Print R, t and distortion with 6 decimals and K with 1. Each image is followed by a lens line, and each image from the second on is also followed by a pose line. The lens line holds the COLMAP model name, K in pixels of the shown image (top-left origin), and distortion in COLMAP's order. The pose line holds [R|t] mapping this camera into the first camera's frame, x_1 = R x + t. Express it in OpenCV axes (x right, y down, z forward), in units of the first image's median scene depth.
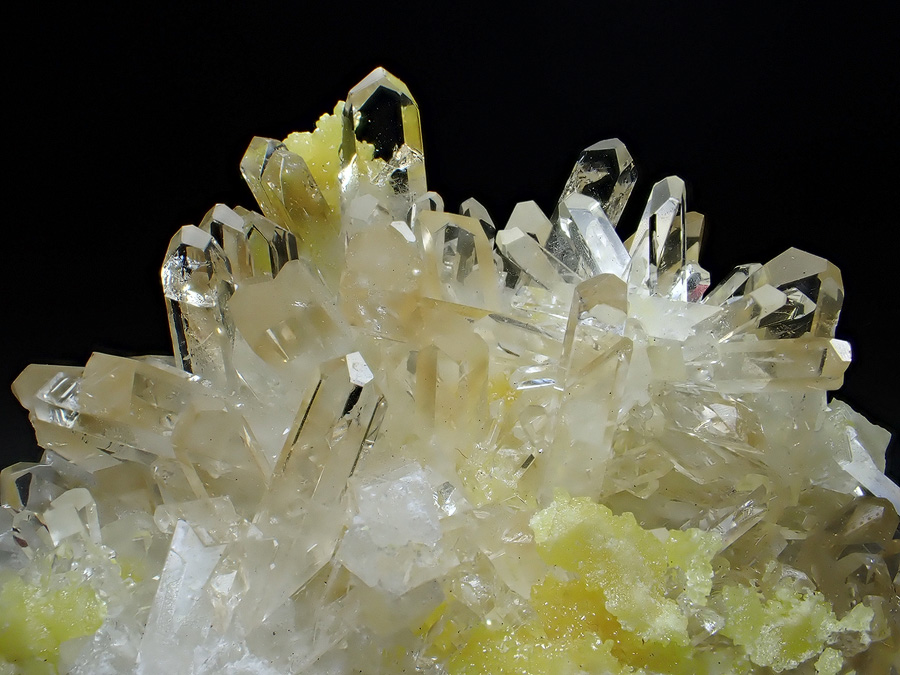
lens RADIAL K [[1194.6, 0, 452.6], [0, 1194.6, 333.7], [0, 0, 1]] dist [0.008935, 0.000000]
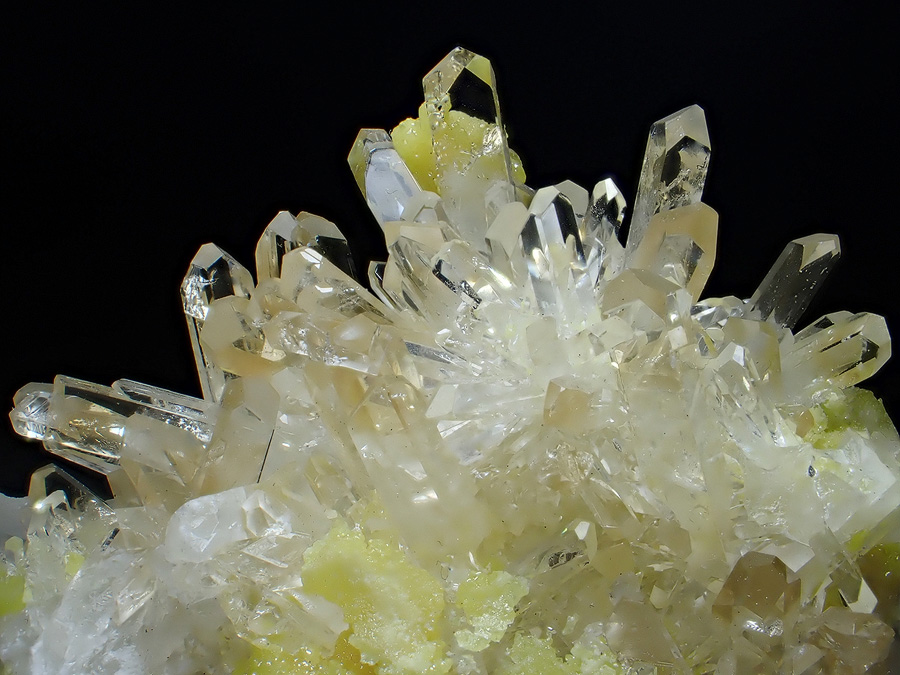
lens RADIAL K [[1700.2, 0, 448.9], [0, 1700.2, 337.2], [0, 0, 1]] dist [0.013445, 0.000000]
pose [[0.806421, 0.010588, -0.591246, 0.879748], [0.031476, 0.997654, 0.060798, -0.098291], [0.590503, -0.067639, 0.804196, -0.090437]]
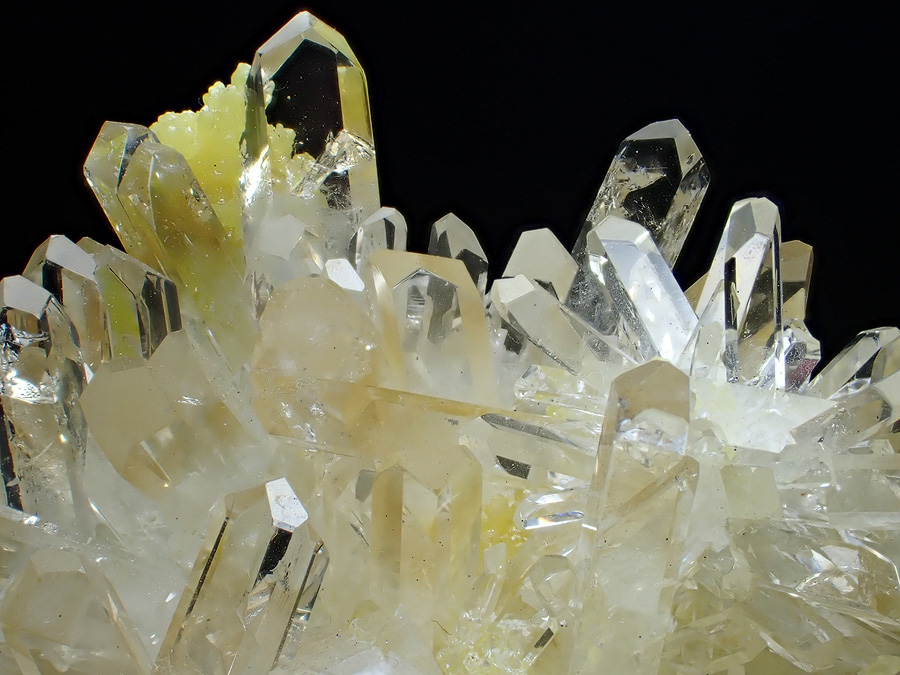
lens RADIAL K [[2099.5, 0, 445.8], [0, 2099.5, 341.0], [0, 0, 1]] dist [0.062322, 0.000000]
pose [[0.999771, -0.011607, 0.017976, -0.009110], [0.011817, 0.999863, -0.011625, -0.041726], [-0.017838, 0.011835, 0.999771, -0.144704]]
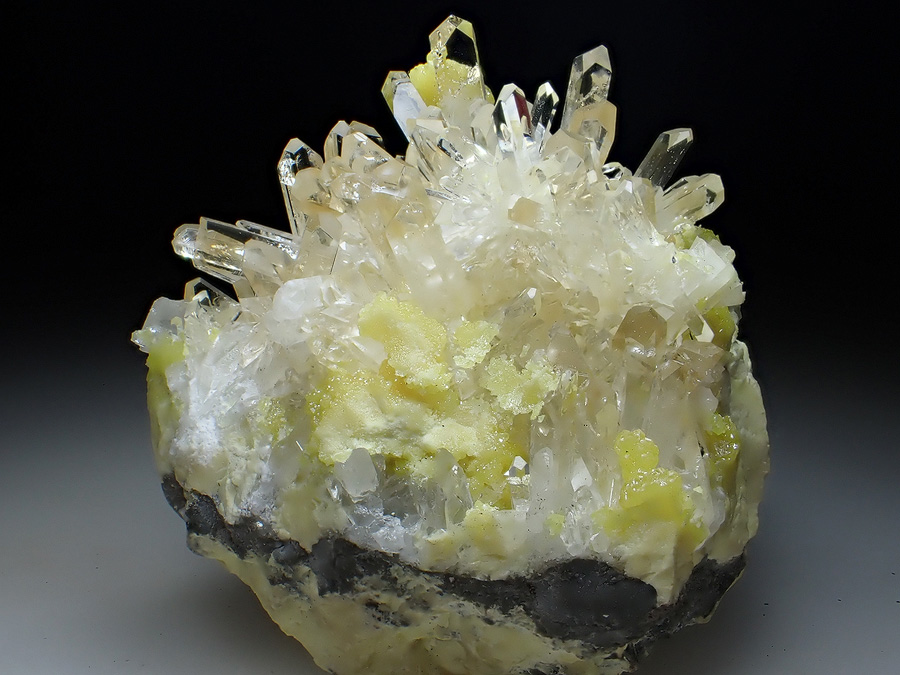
lens RADIAL K [[1111.5, 0, 452.2], [0, 1111.5, 336.2], [0, 0, 1]] dist [-0.009058, 0.000000]
pose [[0.812448, 0.032610, -0.582121, 0.912929], [0.037363, 0.993470, 0.107799, 0.024818], [0.581835, -0.109331, 0.805924, -0.158883]]
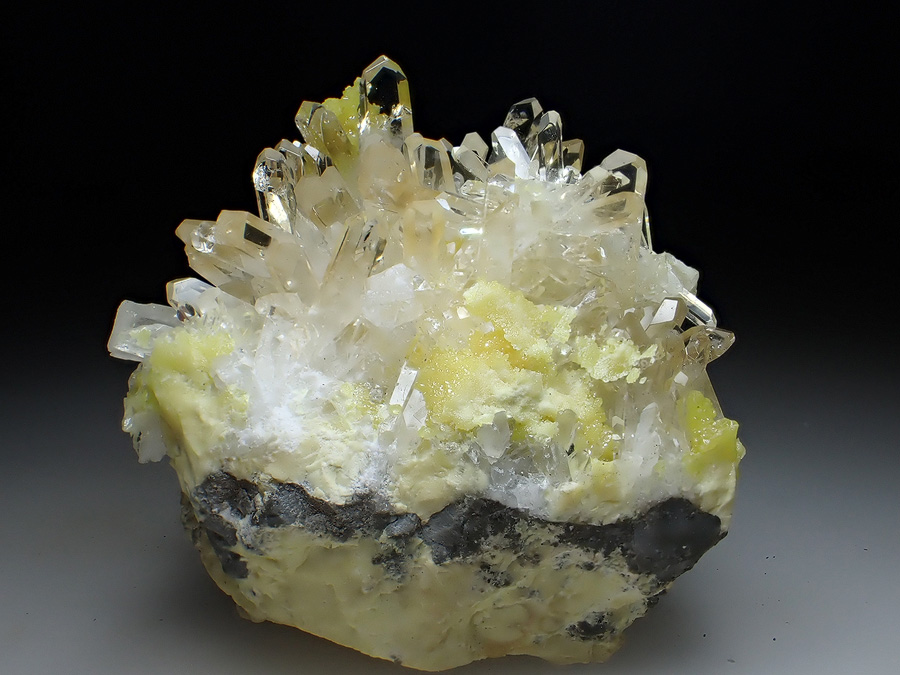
lens RADIAL K [[1194.6, 0, 453.6], [0, 1194.6, 340.0], [0, 0, 1]] dist [0.008935, 0.000000]
pose [[0.999738, -0.014076, -0.018036, 0.068732], [0.013938, 0.999873, -0.007786, 0.204625], [0.018143, 0.007533, 0.999807, -0.700873]]
